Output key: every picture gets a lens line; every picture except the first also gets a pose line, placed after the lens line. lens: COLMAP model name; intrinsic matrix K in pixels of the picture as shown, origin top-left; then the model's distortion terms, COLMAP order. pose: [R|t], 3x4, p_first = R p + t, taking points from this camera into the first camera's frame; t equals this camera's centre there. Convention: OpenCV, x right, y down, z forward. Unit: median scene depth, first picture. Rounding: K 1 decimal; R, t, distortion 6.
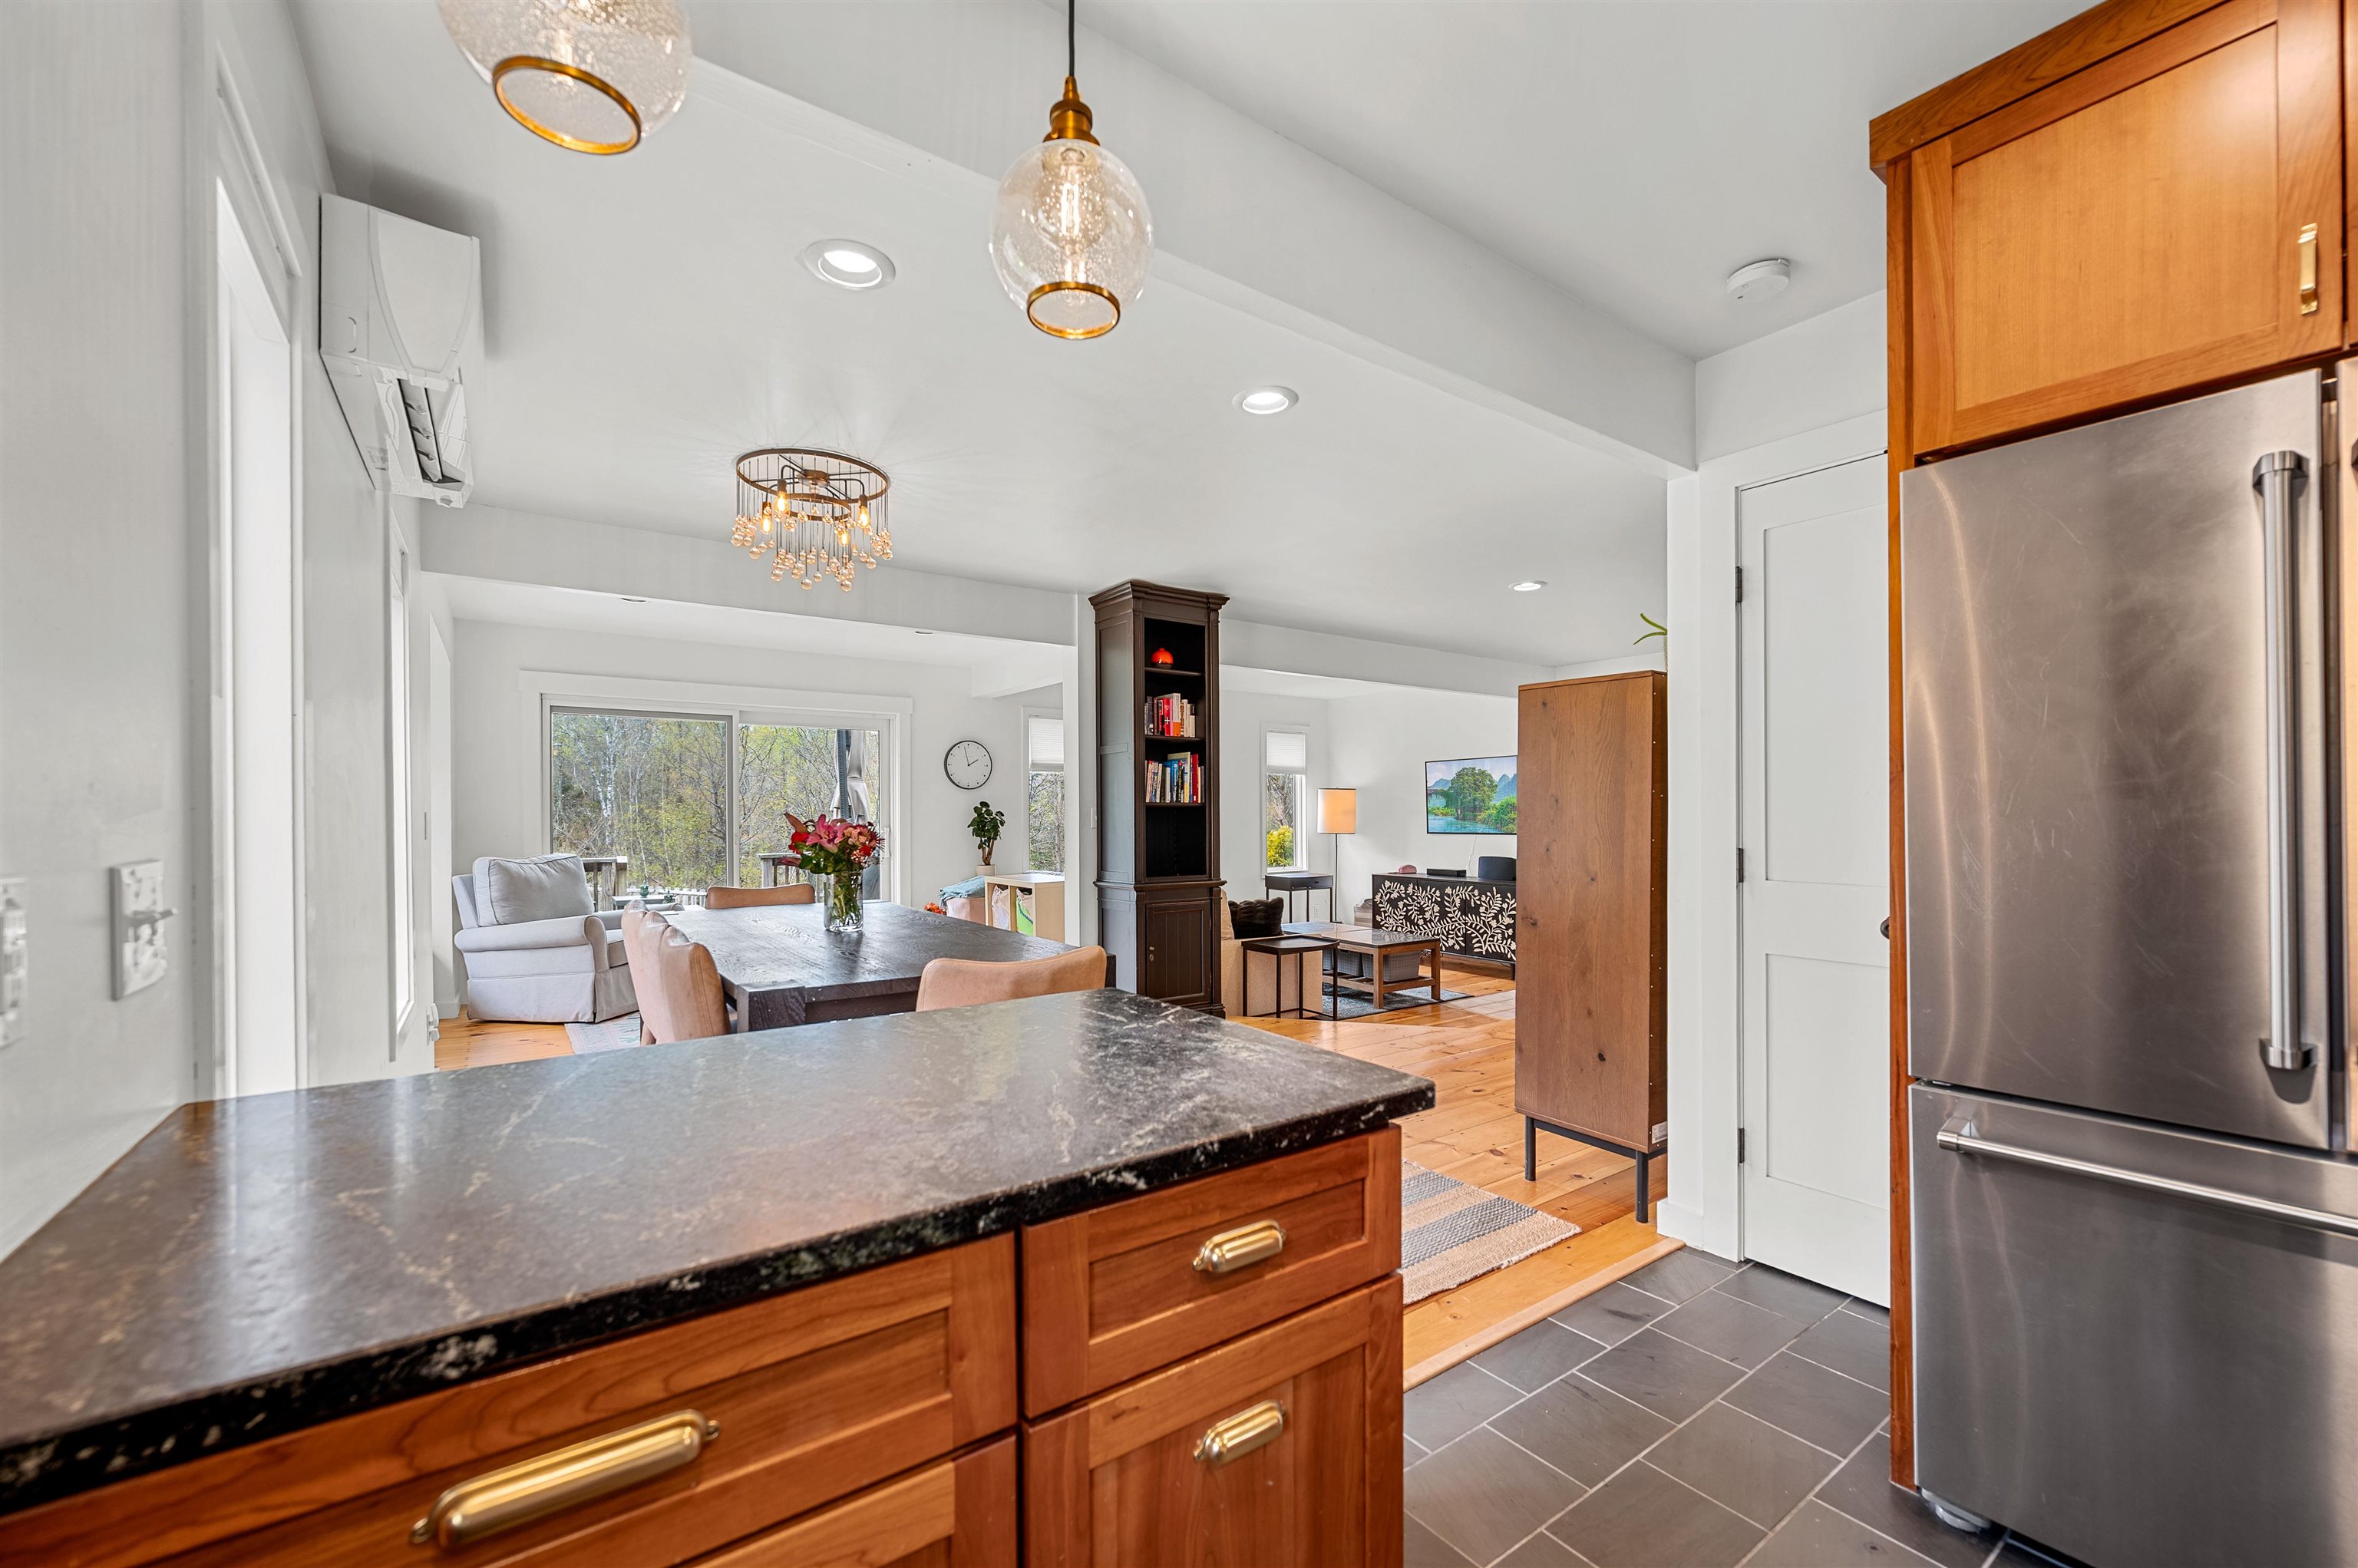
lens RADIAL K [[952.6, 0, 1174.6], [0, 952.6, 791.5], [0, 0, 1]] dist [-0.003040, 0.000611]
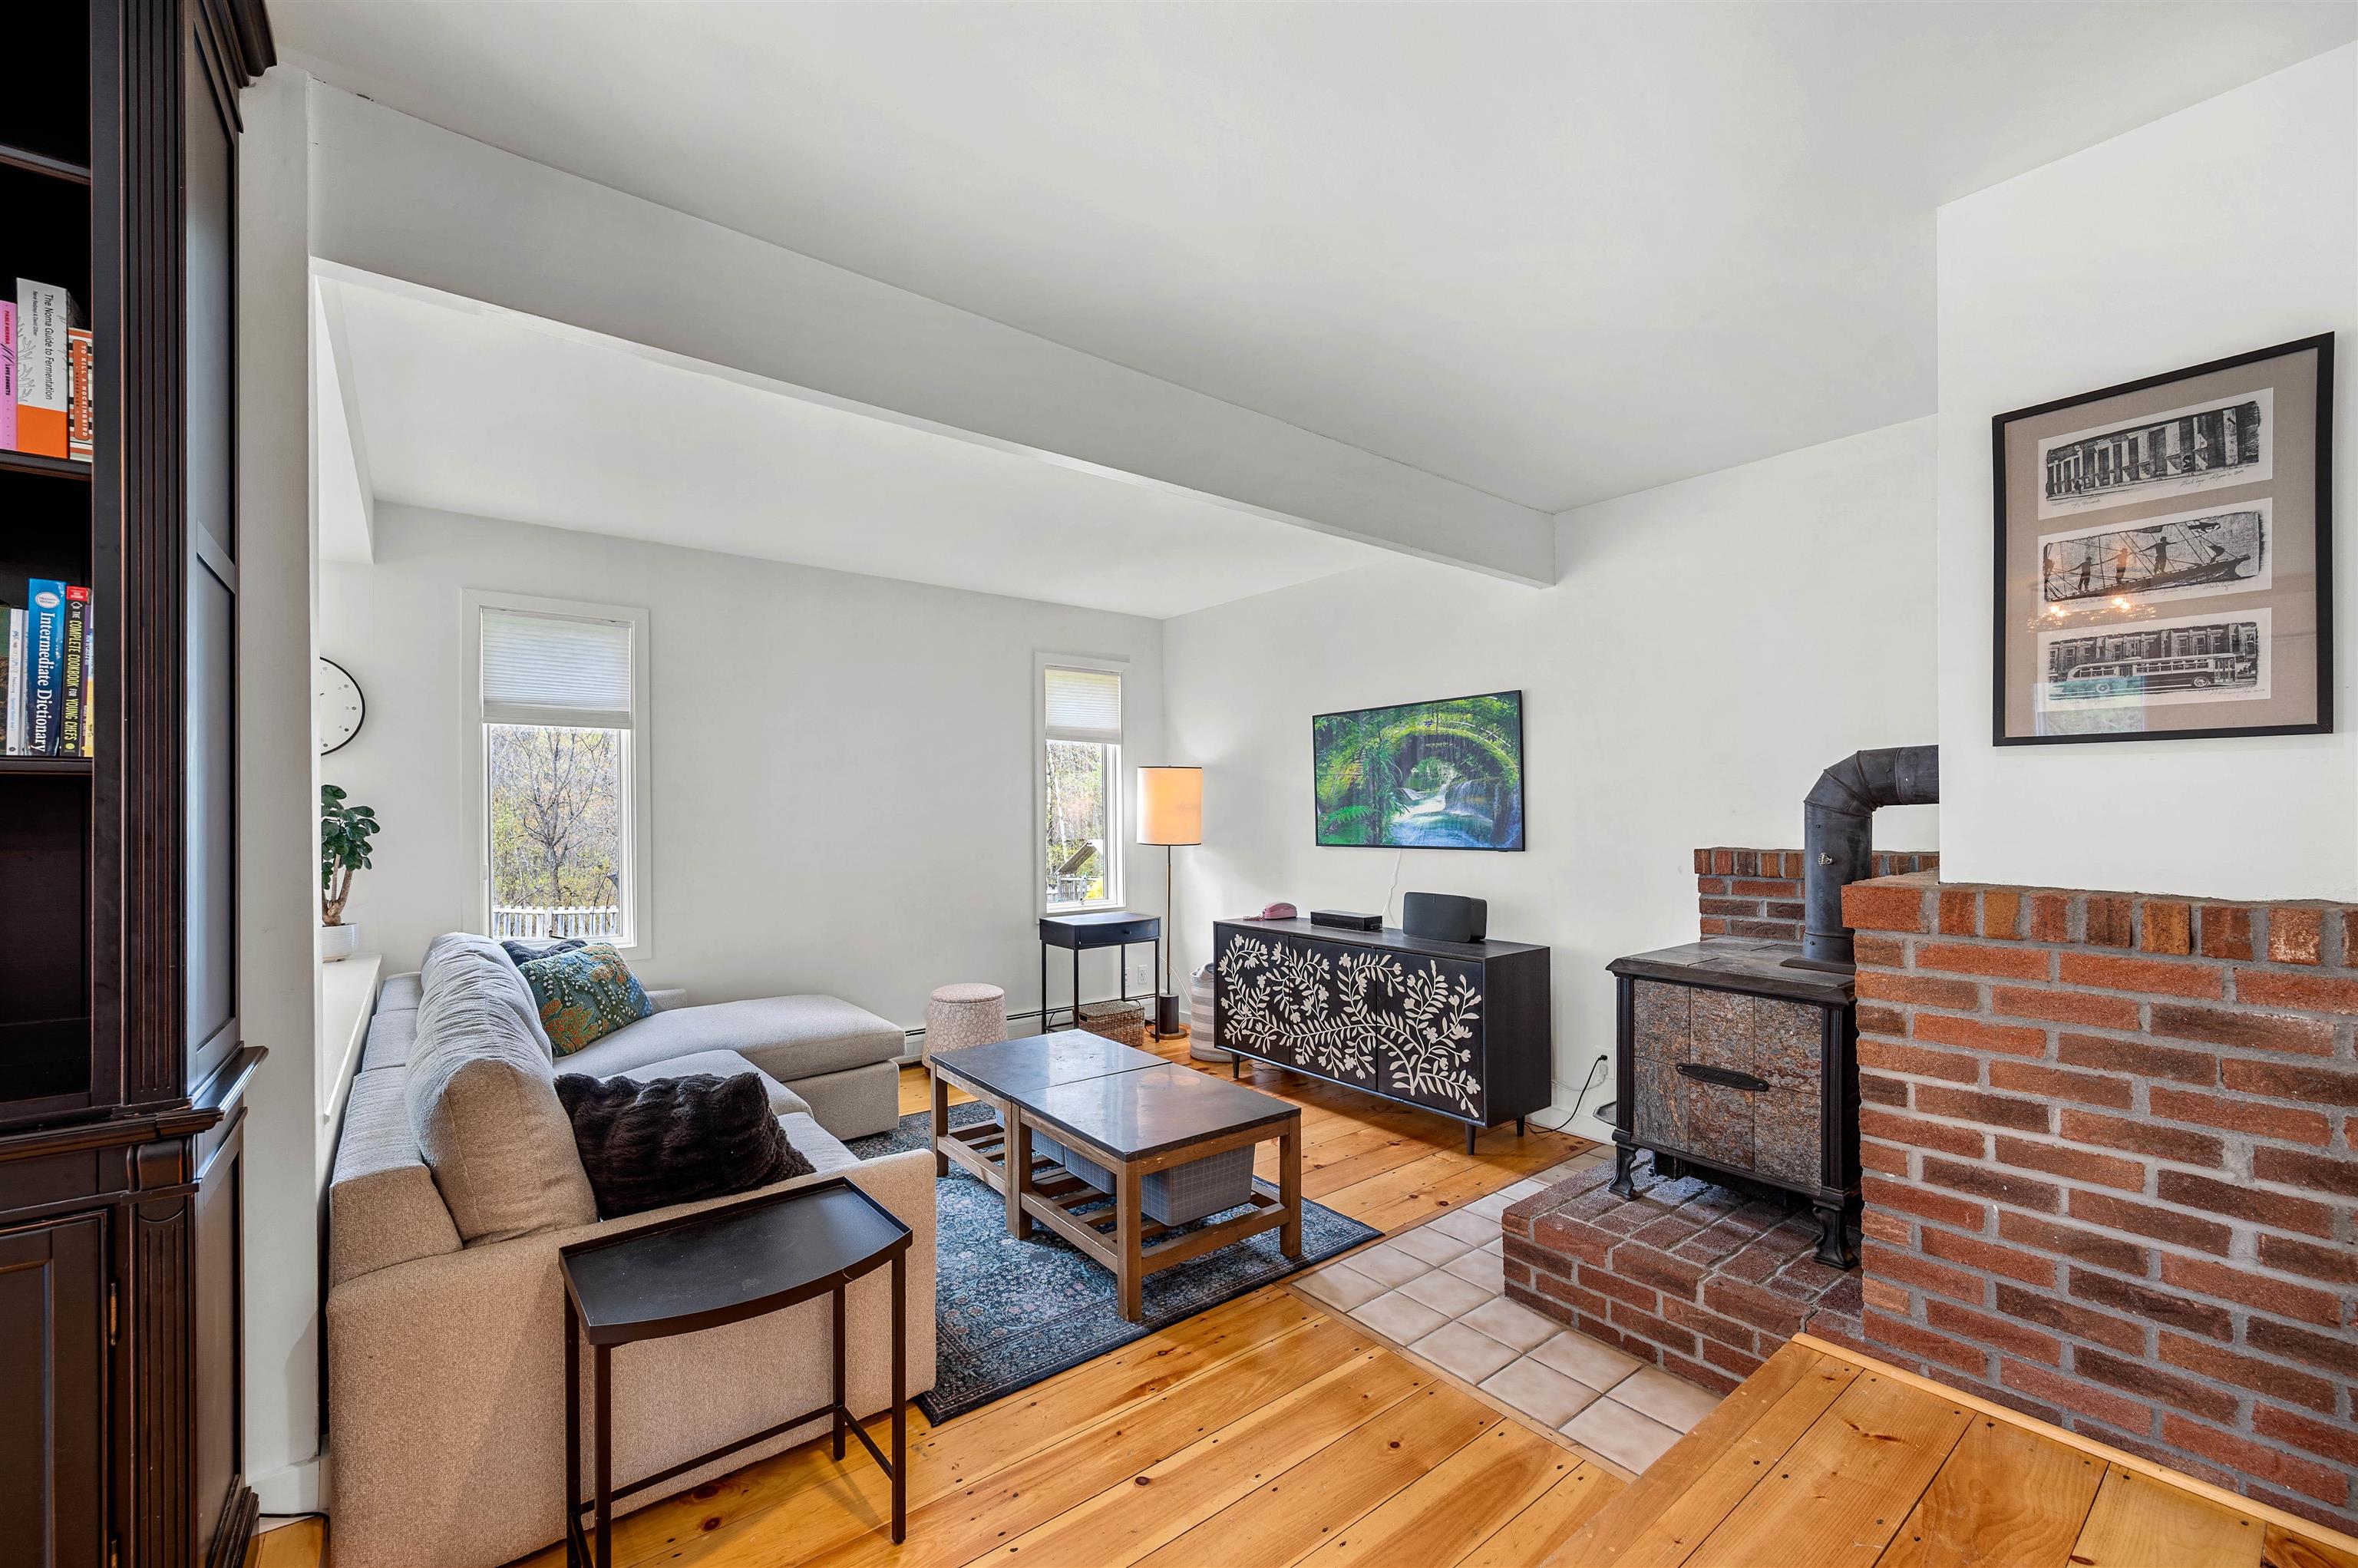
lens RADIAL K [[952.6, 0, 1181.5], [0, 952.6, 801.1], [0, 0, 1]] dist [-0.003040, 0.000611]
pose [[0.998401, -0.002140, 0.056484, 0.167110], [0.001553, 0.999944, 0.010441, 0.013052], [-0.056503, -0.010336, 0.998349, 0.485032]]
